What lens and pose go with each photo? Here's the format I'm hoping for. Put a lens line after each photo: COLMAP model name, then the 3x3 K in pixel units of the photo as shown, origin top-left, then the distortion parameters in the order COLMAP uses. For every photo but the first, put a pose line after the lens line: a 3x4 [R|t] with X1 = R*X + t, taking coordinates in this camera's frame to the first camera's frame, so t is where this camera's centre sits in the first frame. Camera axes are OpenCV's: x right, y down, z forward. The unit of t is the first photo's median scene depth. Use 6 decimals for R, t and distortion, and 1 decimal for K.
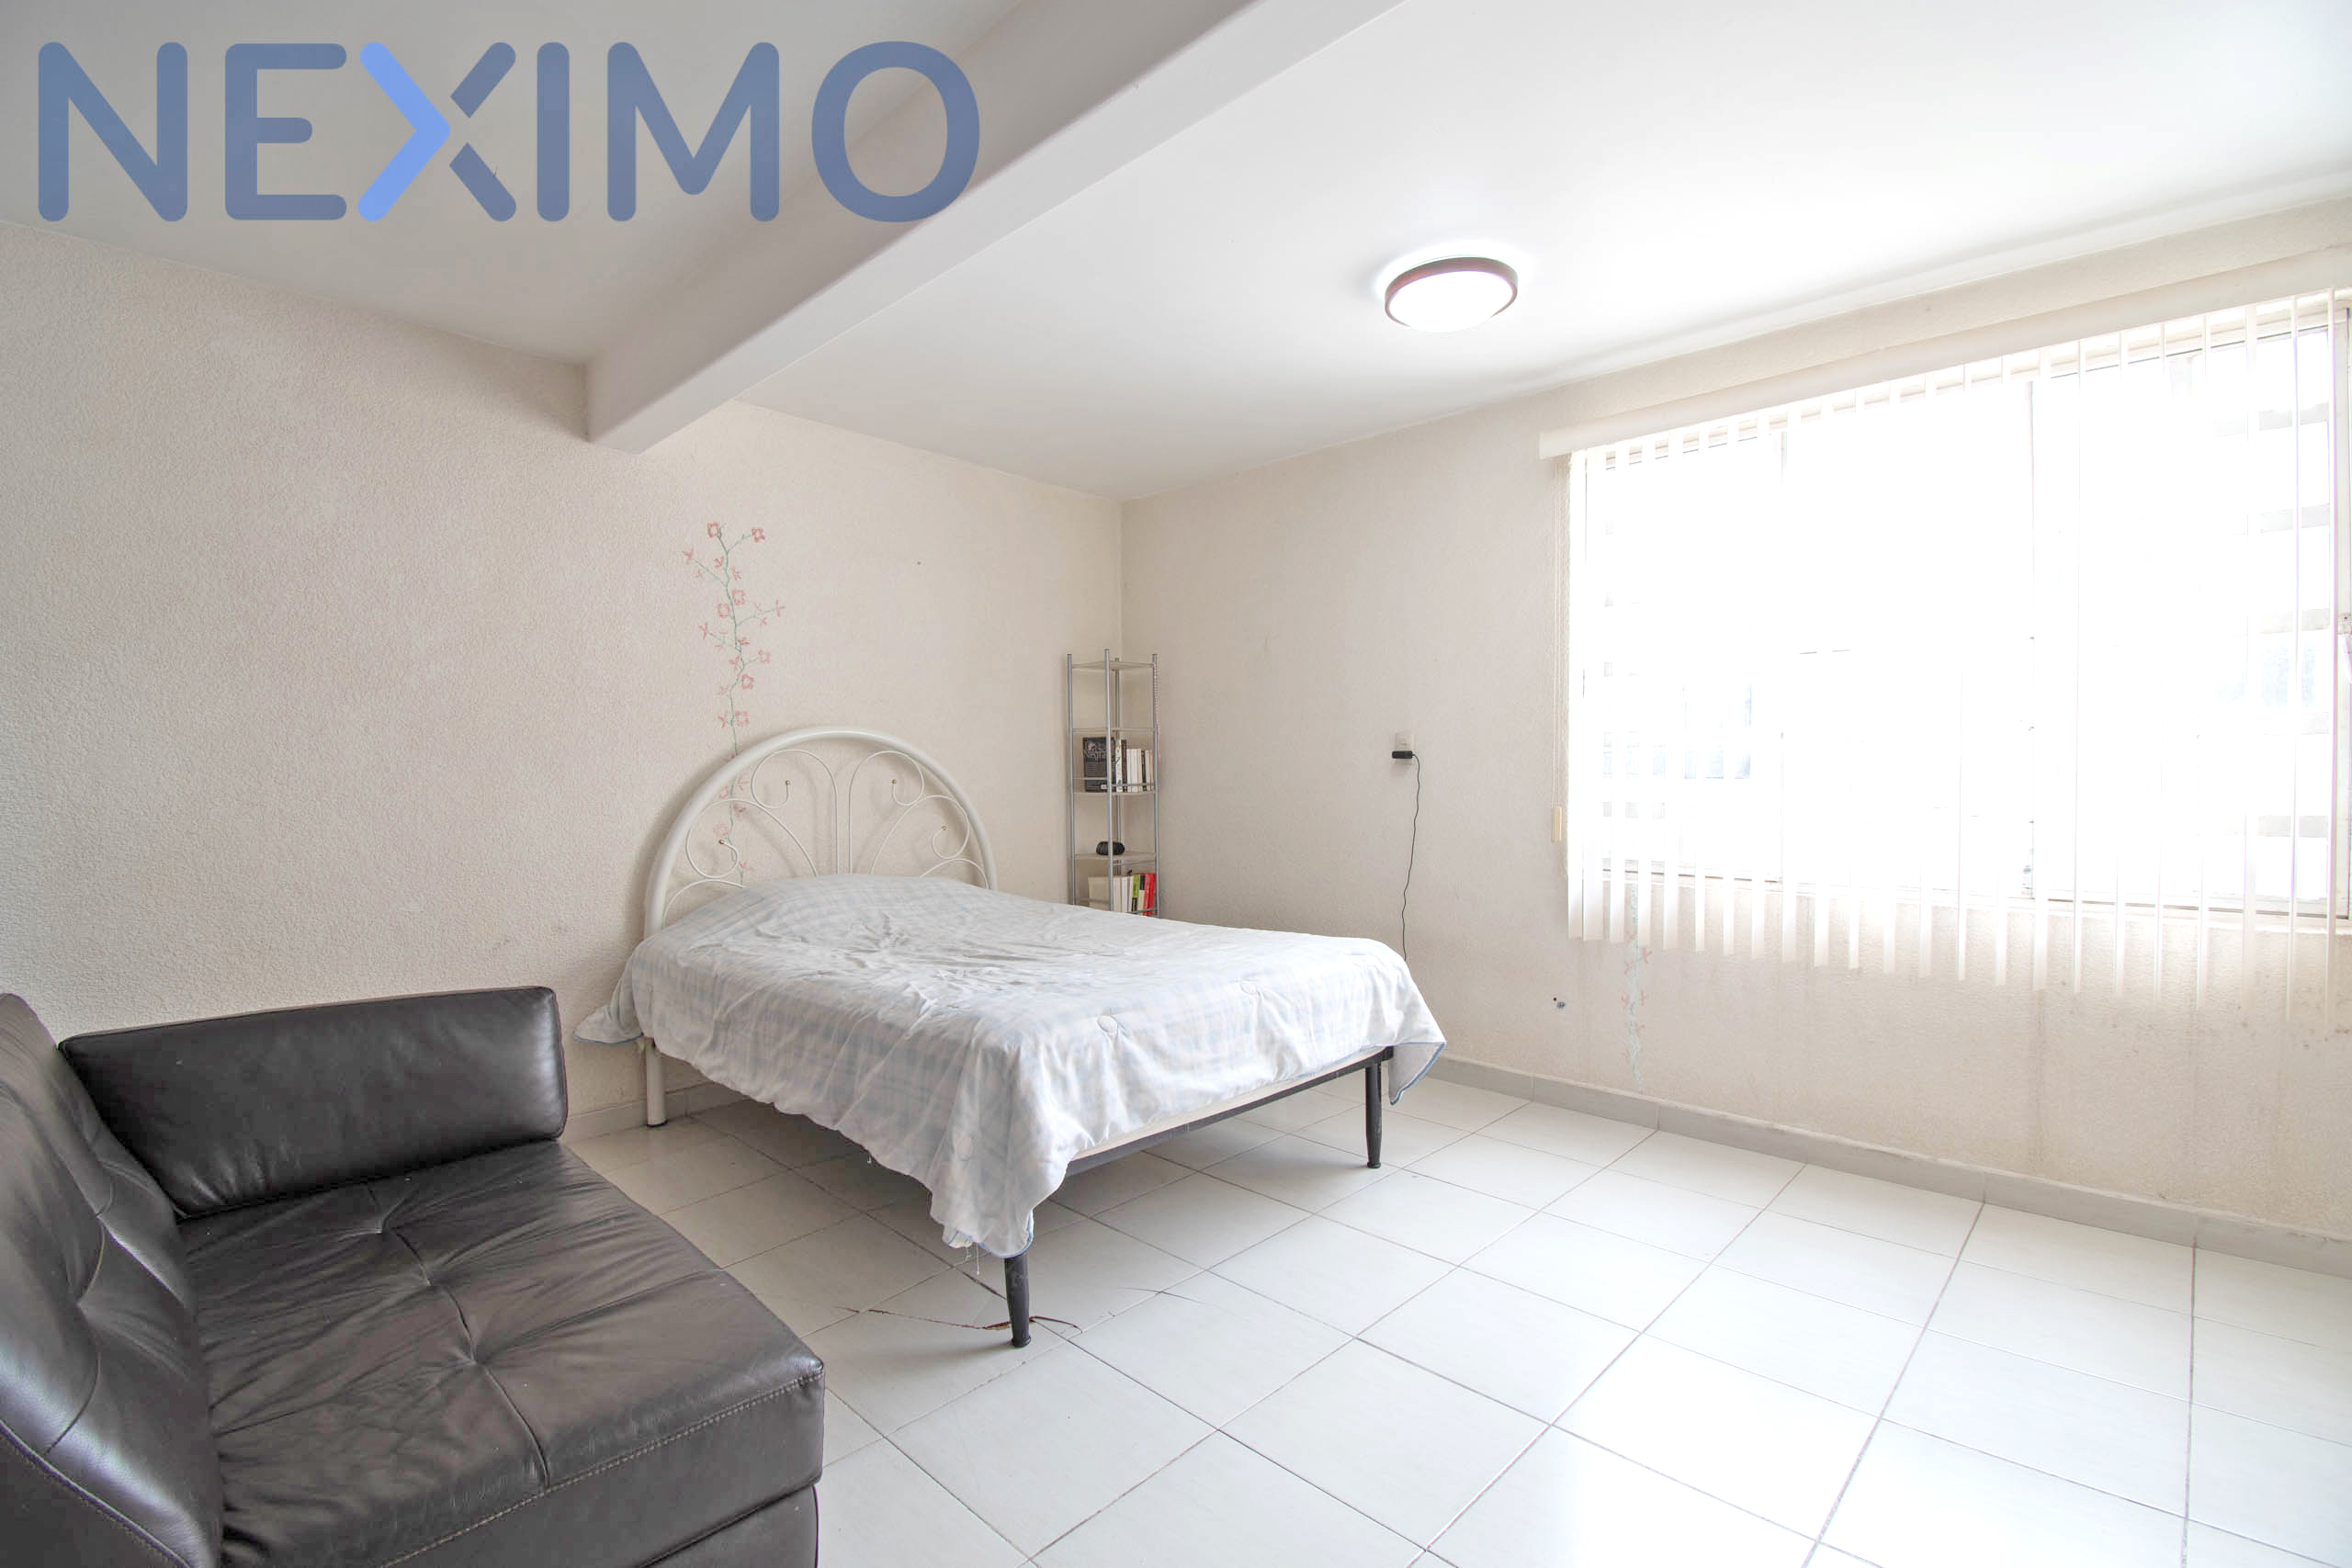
lens RADIAL K [[1047.9, 0, 1172.9], [0, 1047.9, 781.7], [0, 0, 1]] dist [-0.000512, -0.000937]
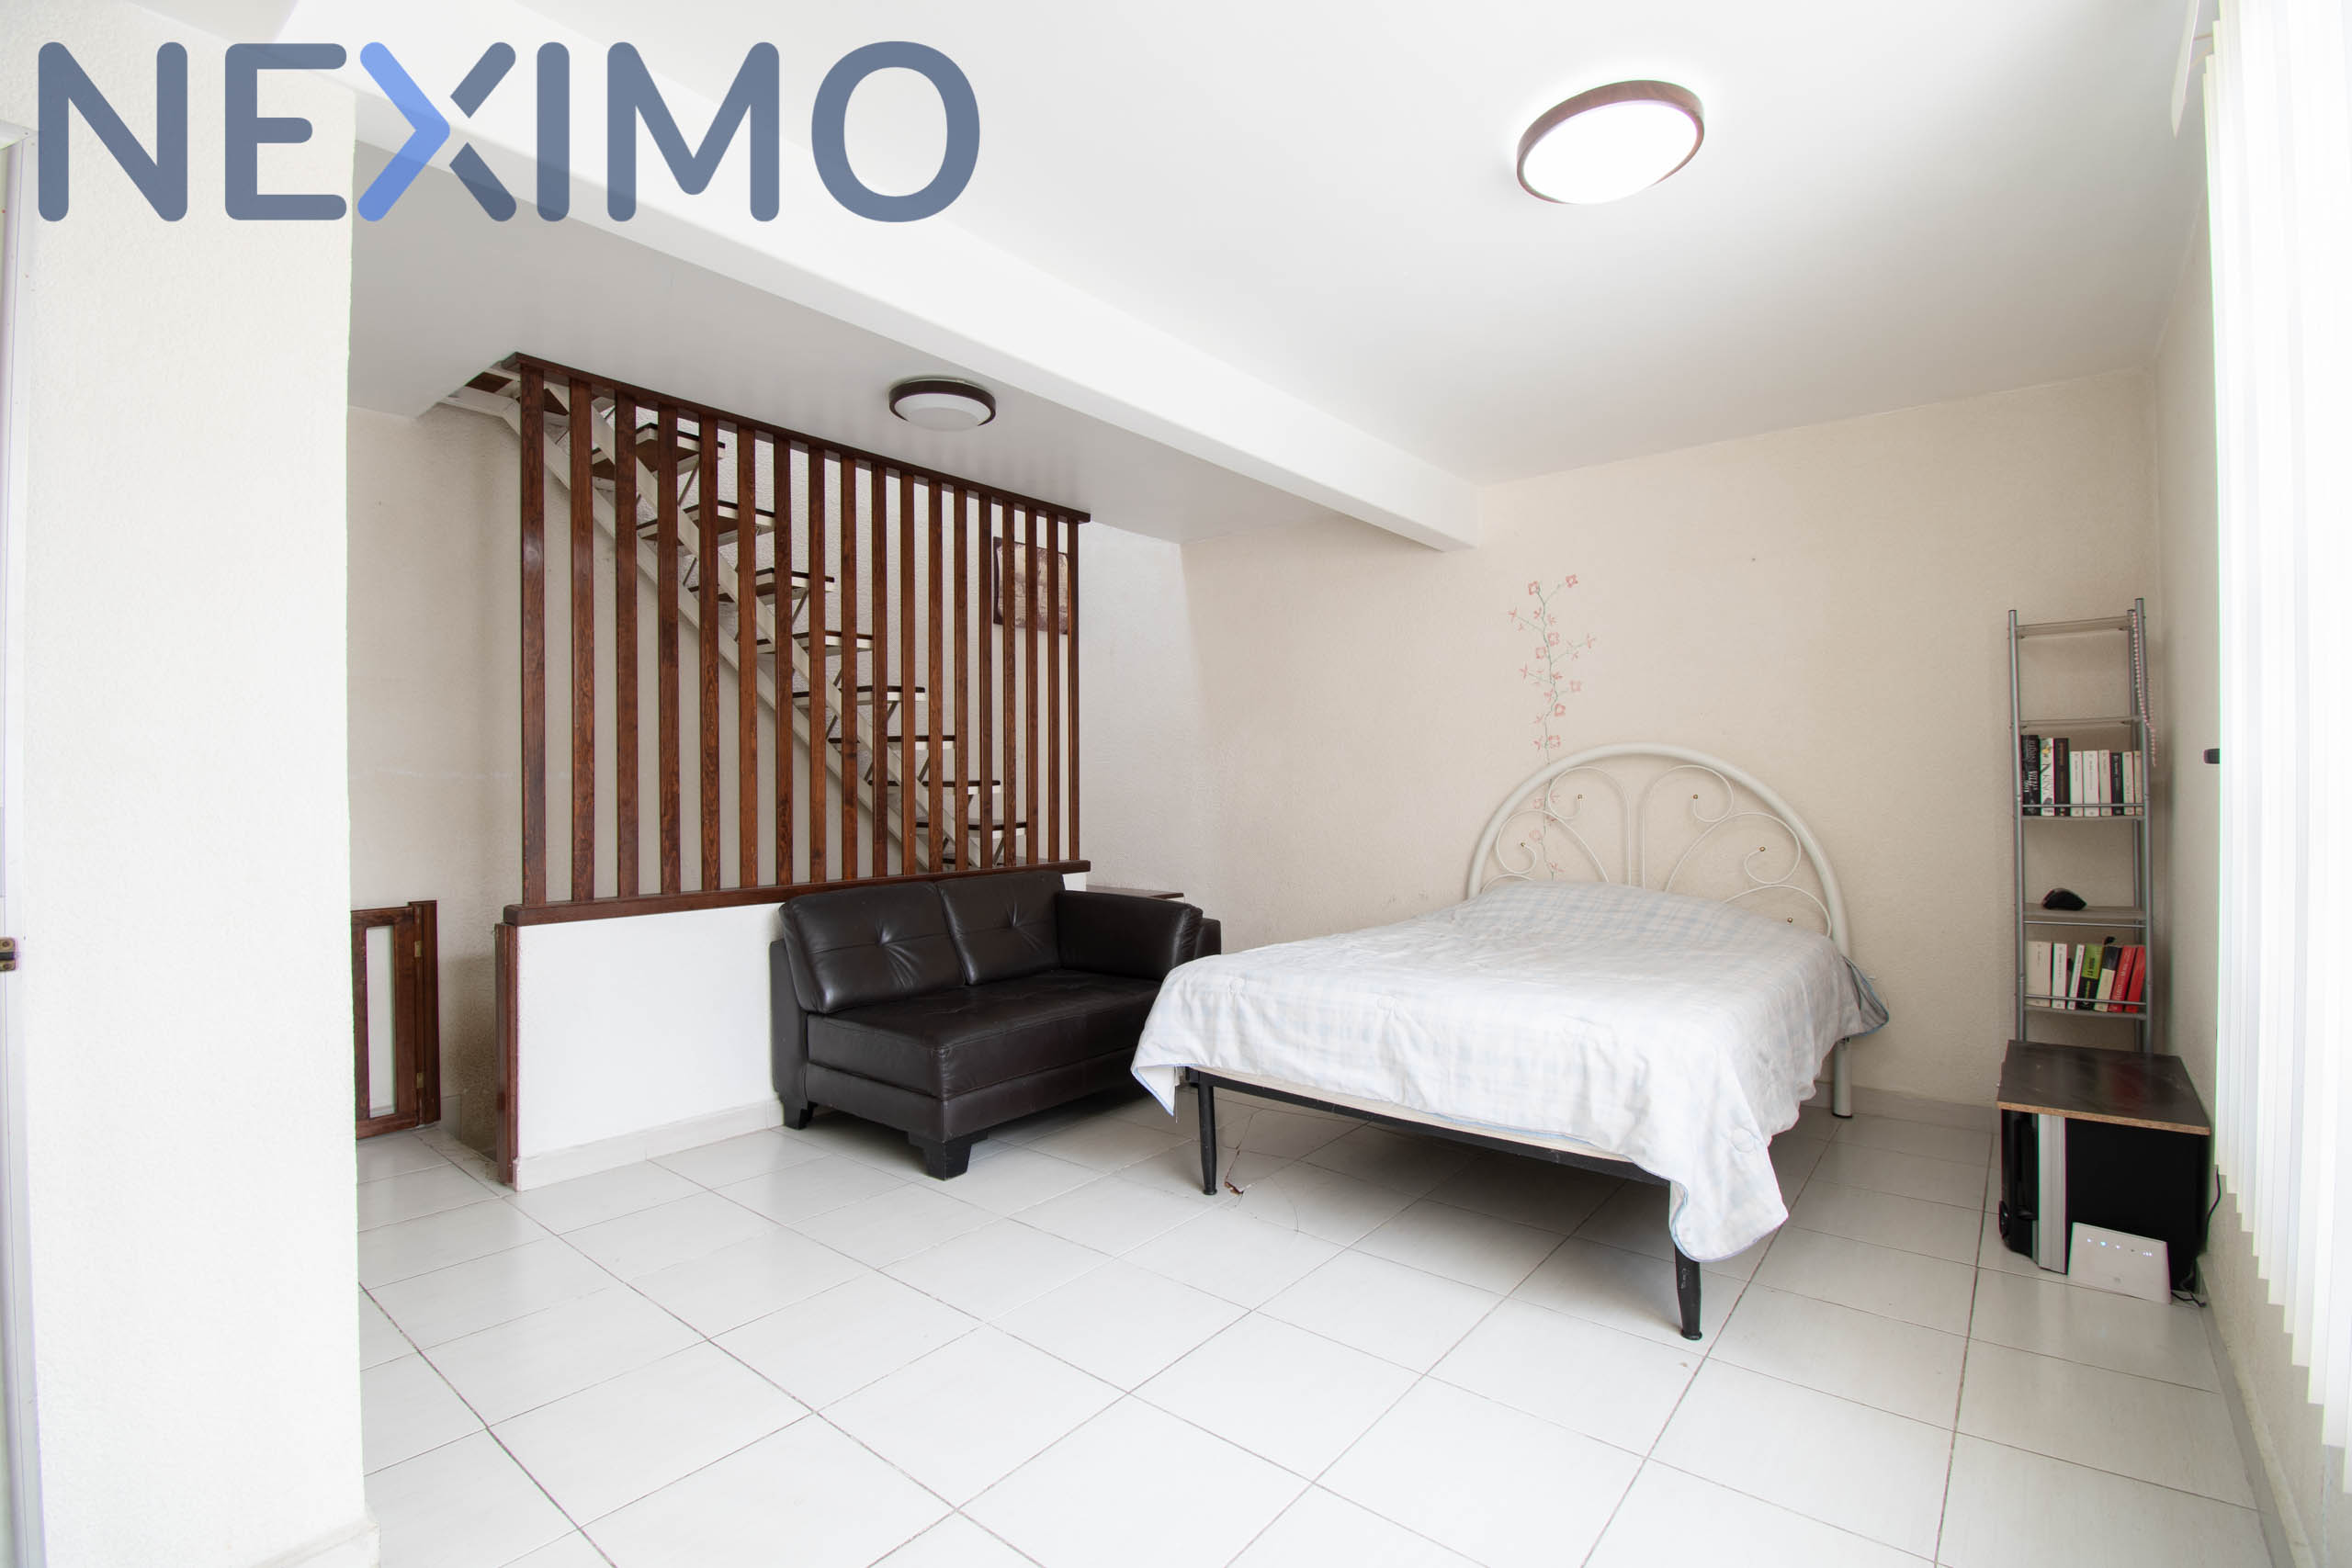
lens RADIAL K [[1047.9, 0, 1172.1], [0, 1047.9, 783.1], [0, 0, 1]] dist [-0.000512, -0.000937]
pose [[0.069071, -0.001691, -0.997610, 0.948247], [-0.003078, 0.999993, -0.001908, -0.013085], [0.997607, 0.003202, 0.069065, 0.634034]]
